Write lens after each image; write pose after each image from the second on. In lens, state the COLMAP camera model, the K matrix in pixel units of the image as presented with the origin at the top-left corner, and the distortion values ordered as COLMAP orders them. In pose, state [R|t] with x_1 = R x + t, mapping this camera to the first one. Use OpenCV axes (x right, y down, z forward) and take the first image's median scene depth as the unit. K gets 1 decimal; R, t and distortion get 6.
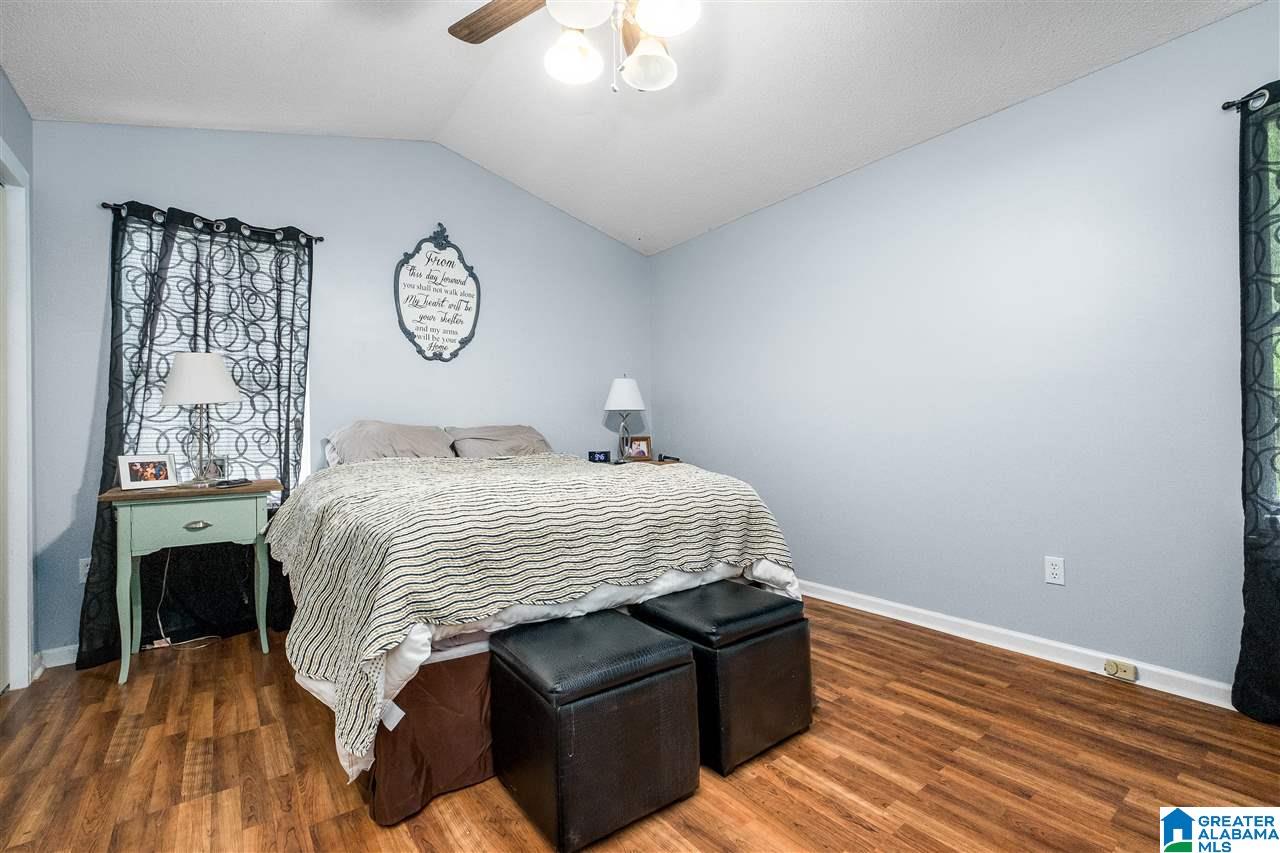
lens RADIAL K [[553.7, 0, 642.4], [0, 553.7, 429.5], [0, 0, 1]] dist [0.001259, -0.000281]
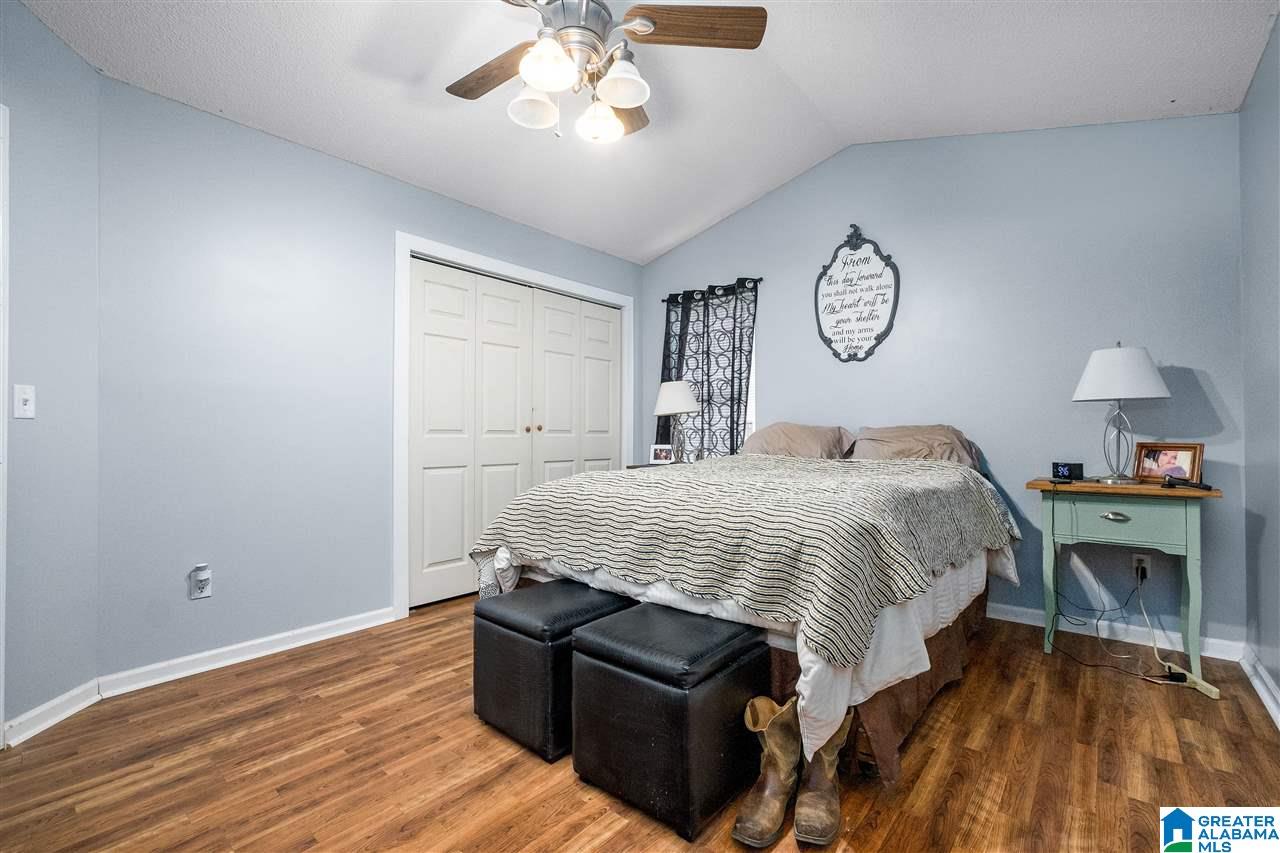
lens RADIAL K [[553.7, 0, 644.0], [0, 553.7, 424.3], [0, 0, 1]] dist [0.001259, -0.000281]
pose [[0.223955, -0.003227, -0.974594, 0.640155], [0.004203, 0.999988, -0.002345, -0.010917], [0.974590, -0.003570, 0.223966, 0.489845]]
